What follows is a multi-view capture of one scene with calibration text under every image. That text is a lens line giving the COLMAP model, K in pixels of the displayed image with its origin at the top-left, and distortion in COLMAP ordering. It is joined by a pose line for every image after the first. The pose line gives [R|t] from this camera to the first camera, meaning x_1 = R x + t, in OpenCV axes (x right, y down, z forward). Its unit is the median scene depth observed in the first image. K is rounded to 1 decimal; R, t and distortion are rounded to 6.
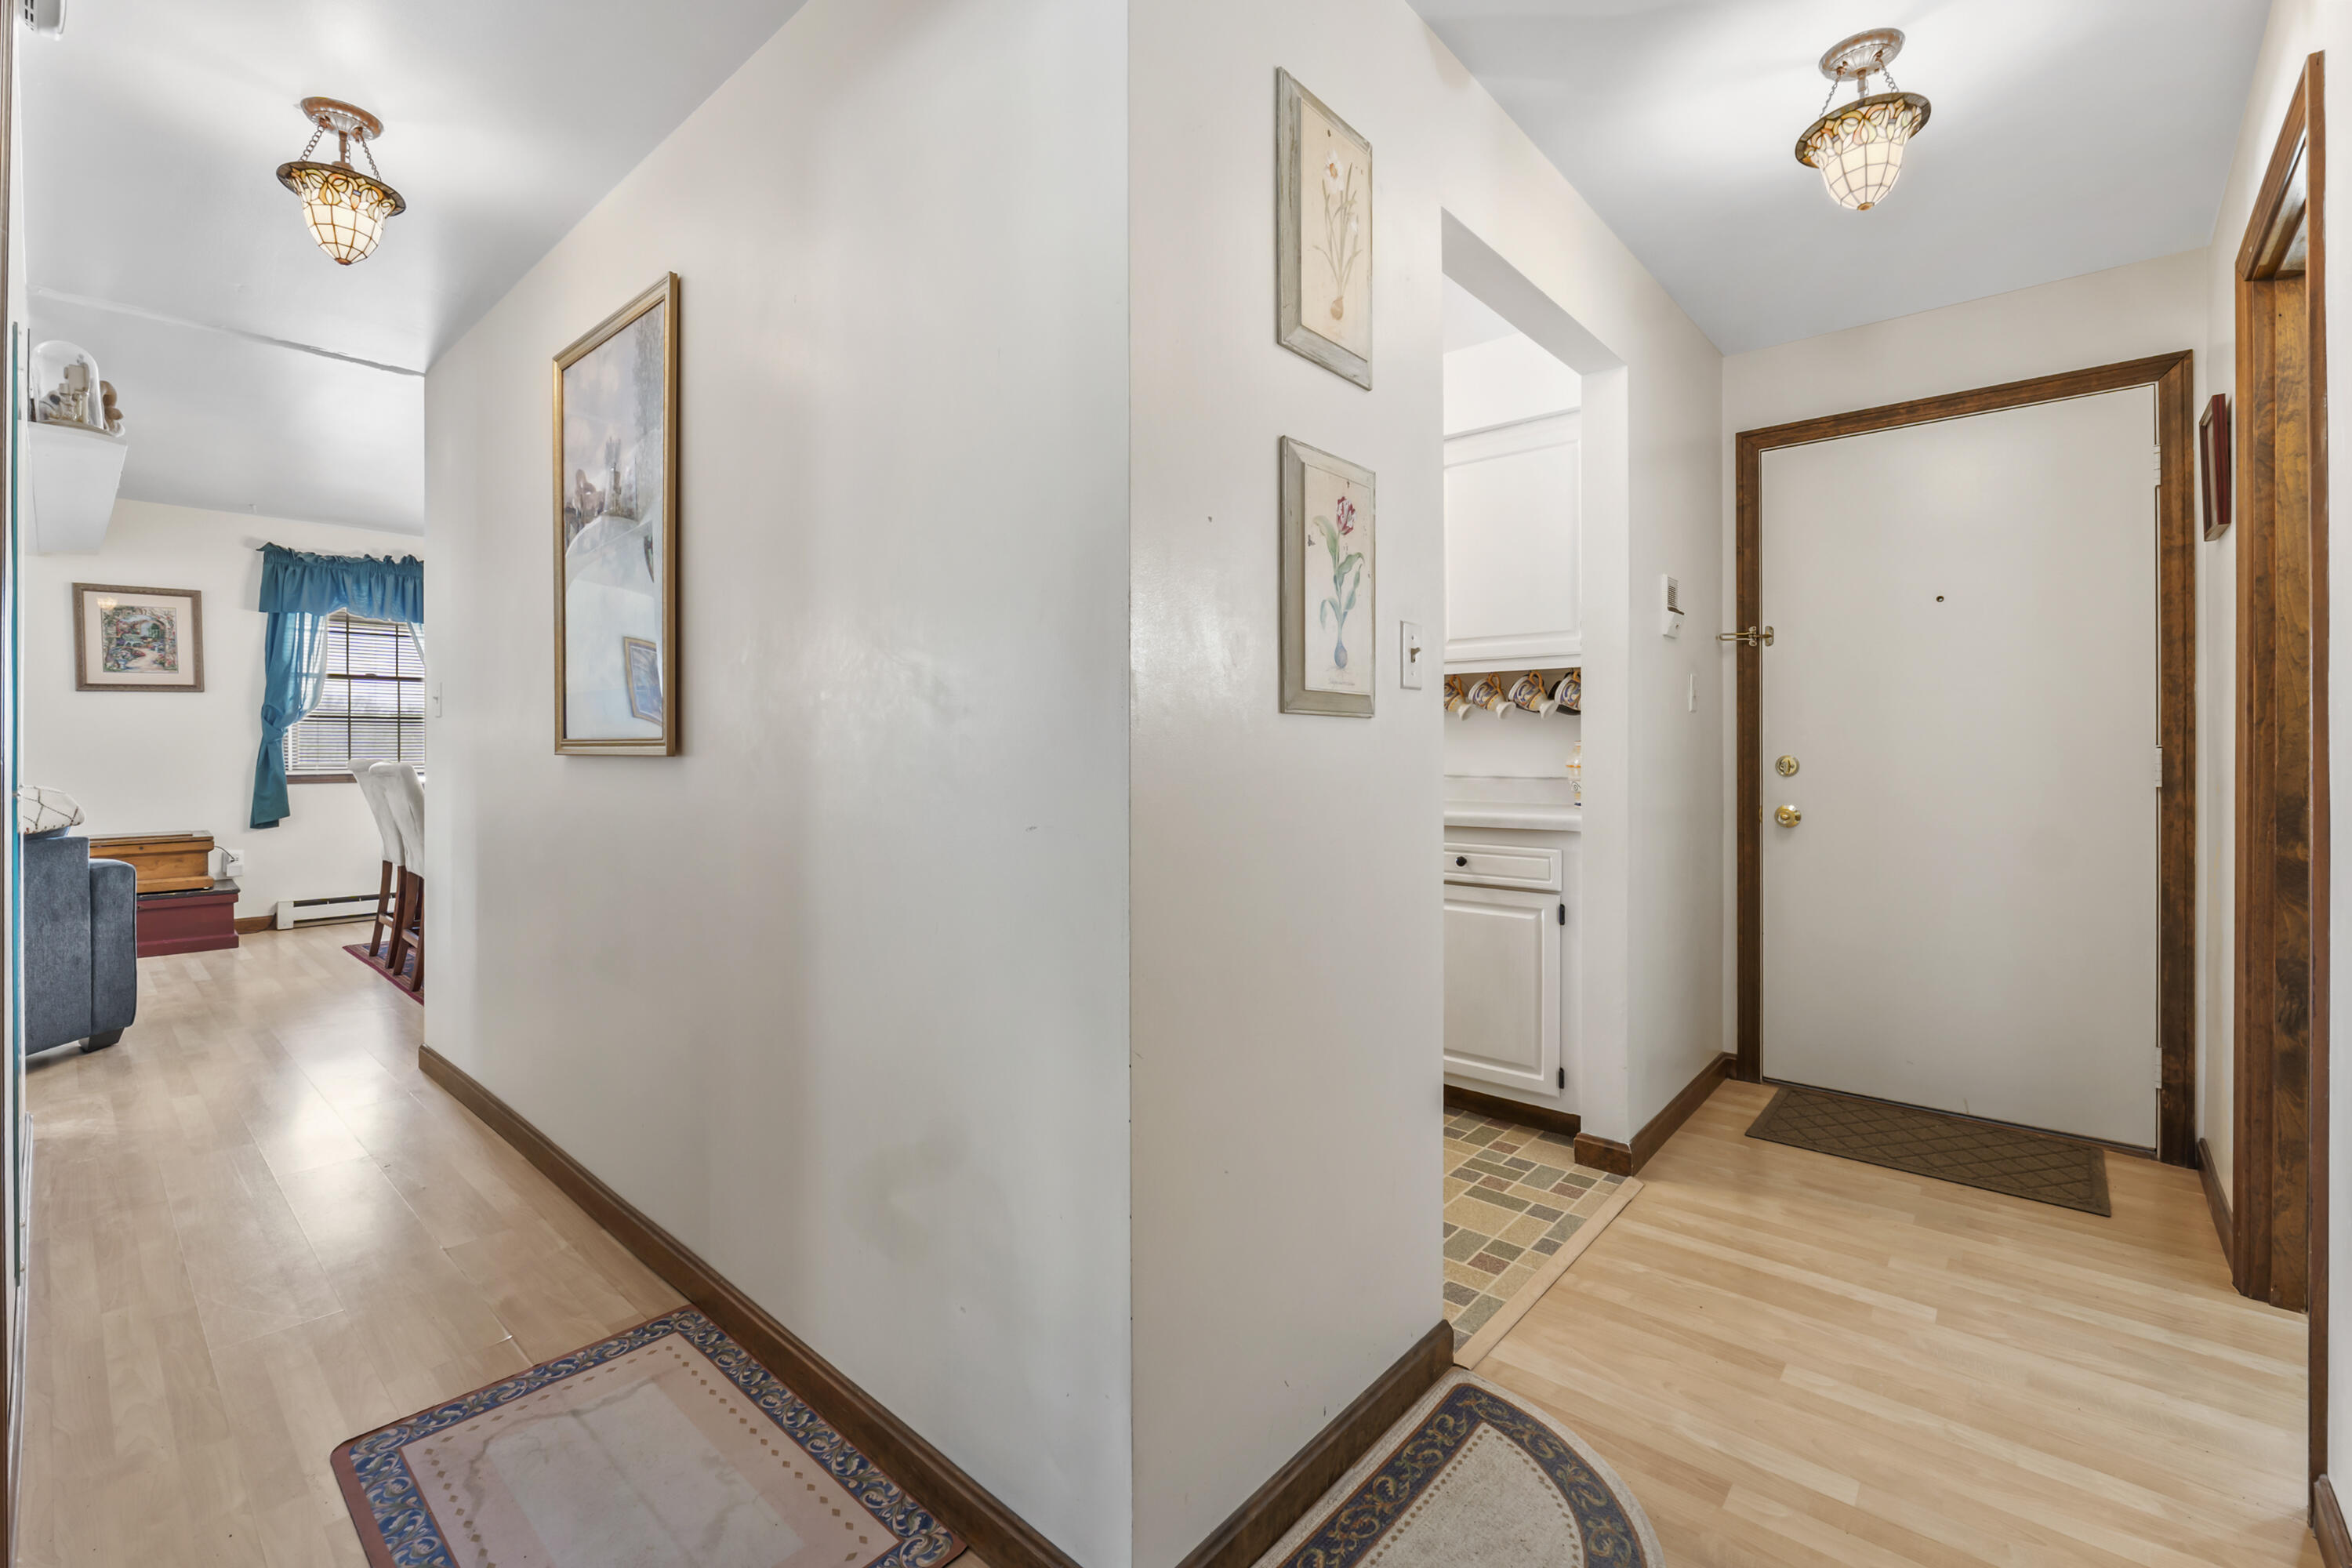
lens RADIAL K [[1001.2, 0, 1165.7], [0, 1001.2, 765.4], [0, 0, 1]] dist [-0.002599, -0.000680]
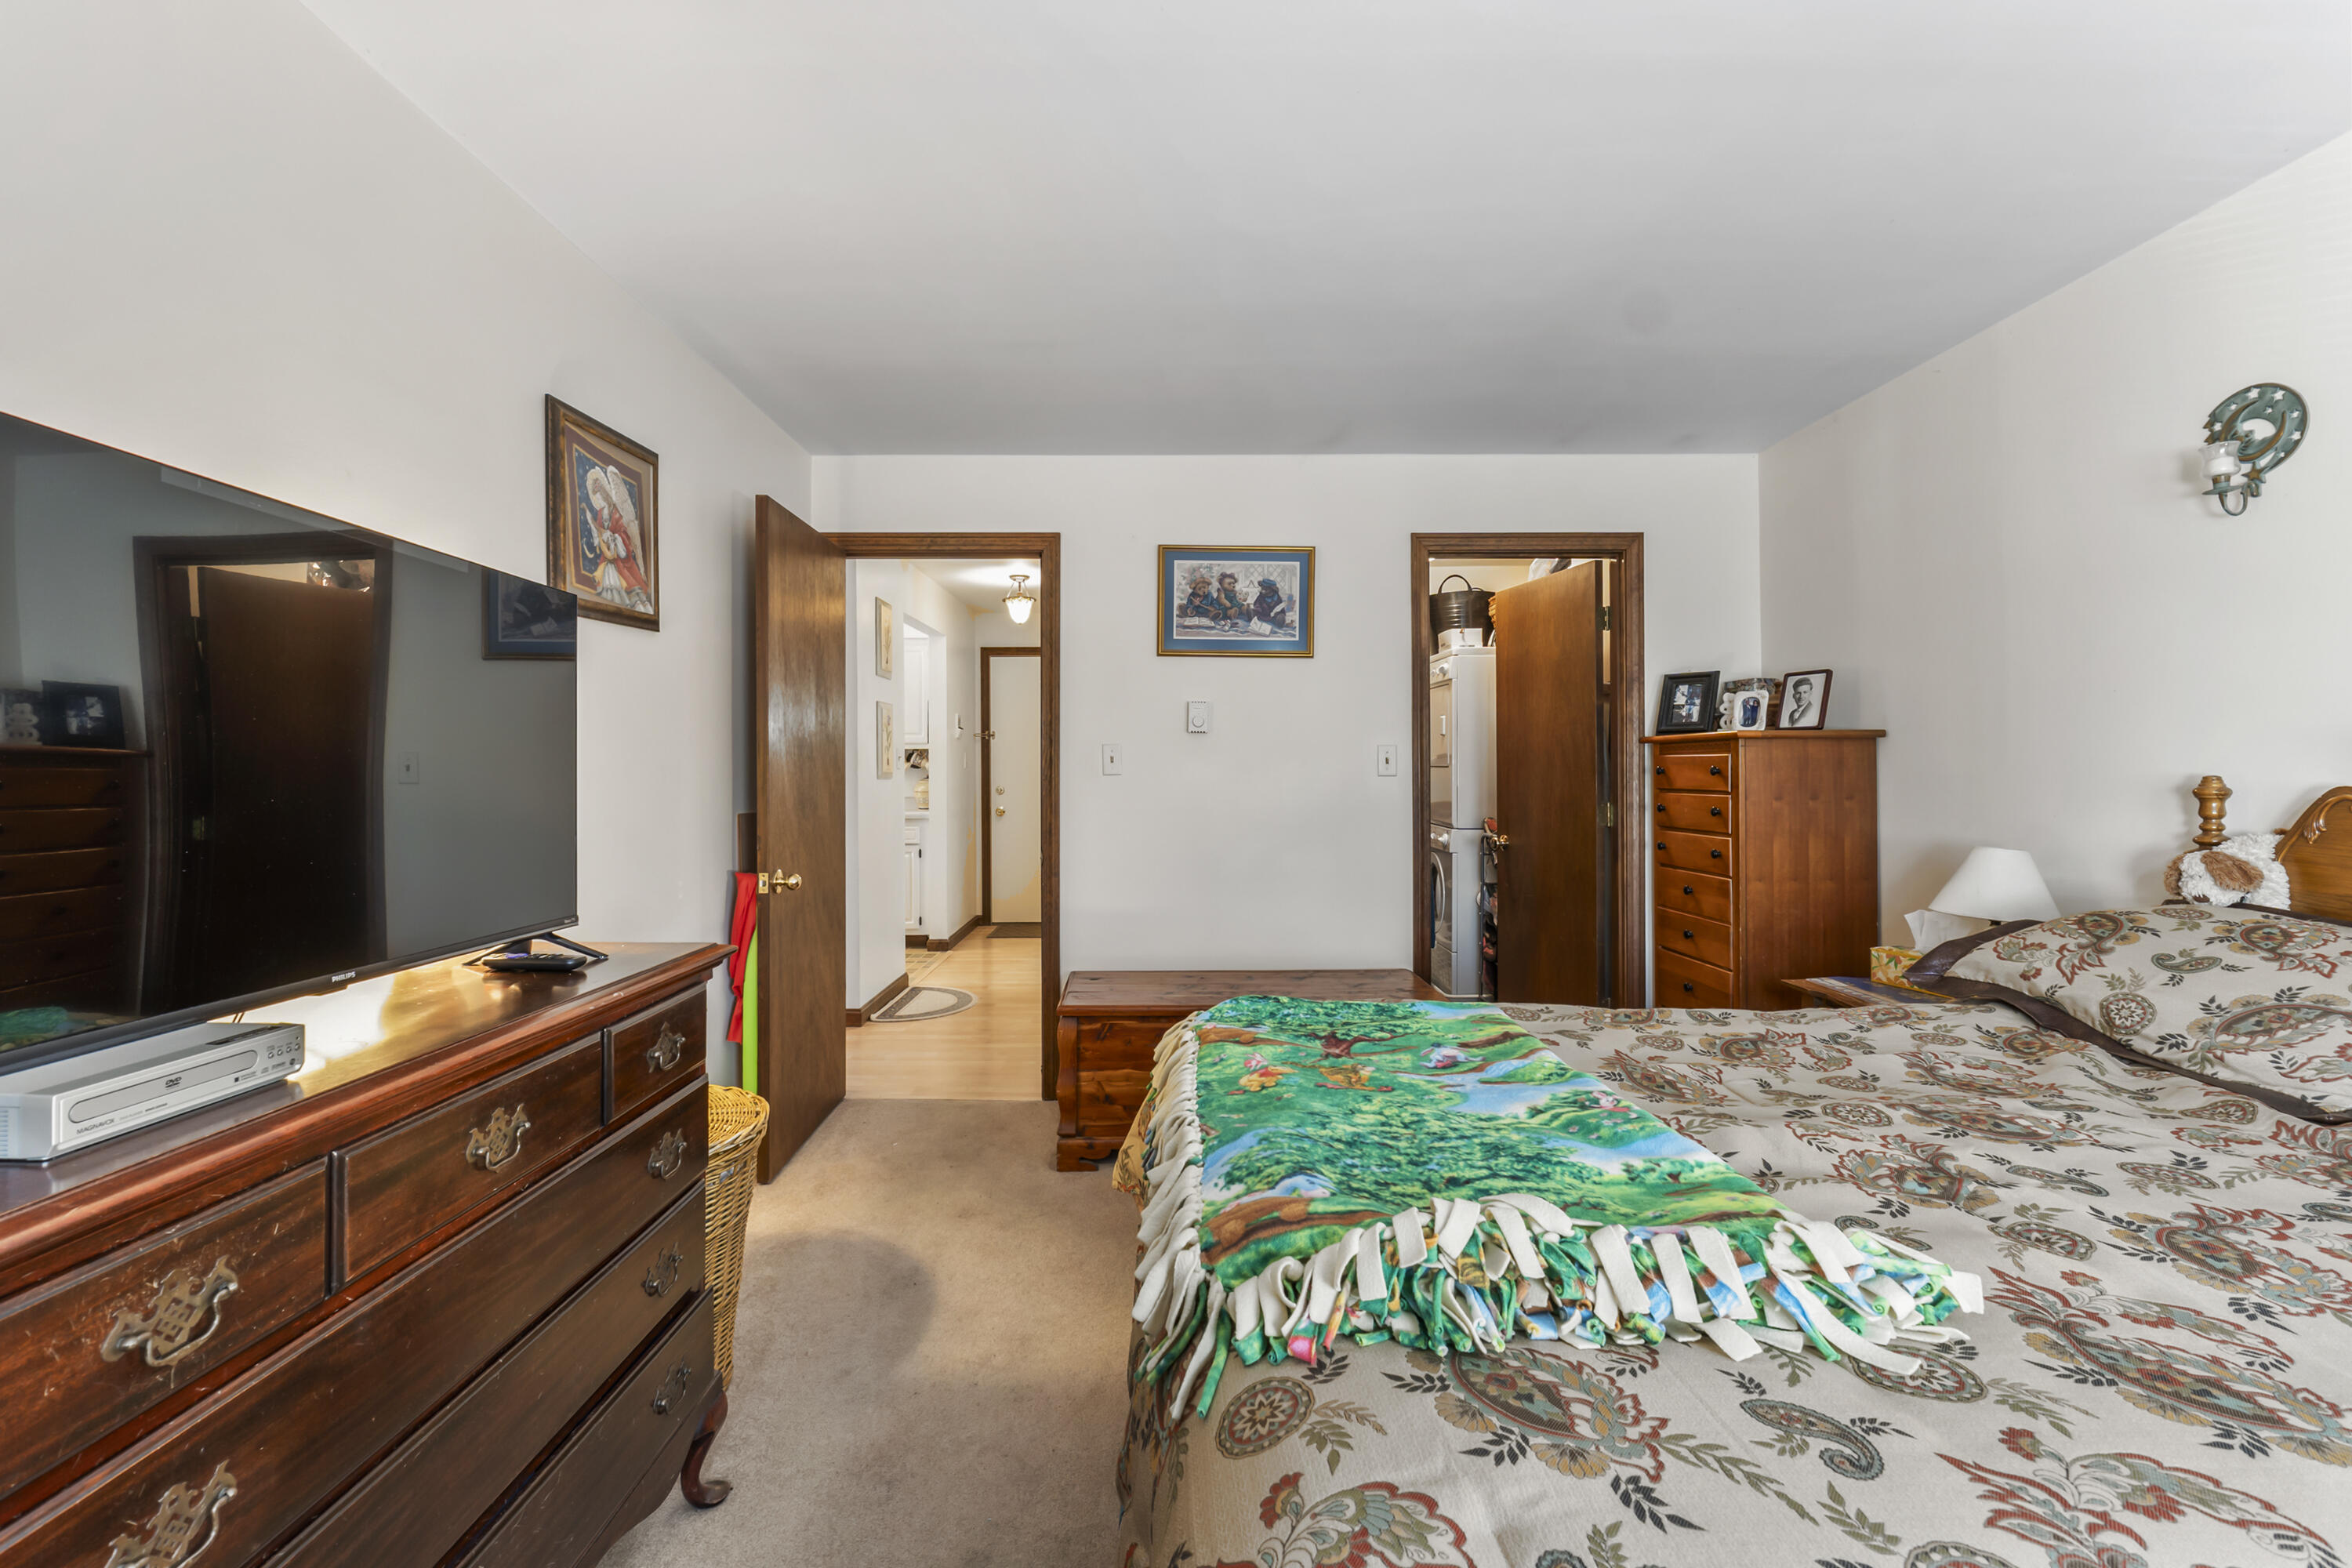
lens RADIAL K [[1001.2, 0, 1165.7], [0, 1001.2, 765.4], [0, 0, 1]] dist [-0.002599, -0.000680]
pose [[0.752381, 0.006095, 0.658700, -0.670638], [0.006393, 0.999843, -0.016554, -0.017496], [-0.658697, 0.016666, 0.752224, -1.082984]]
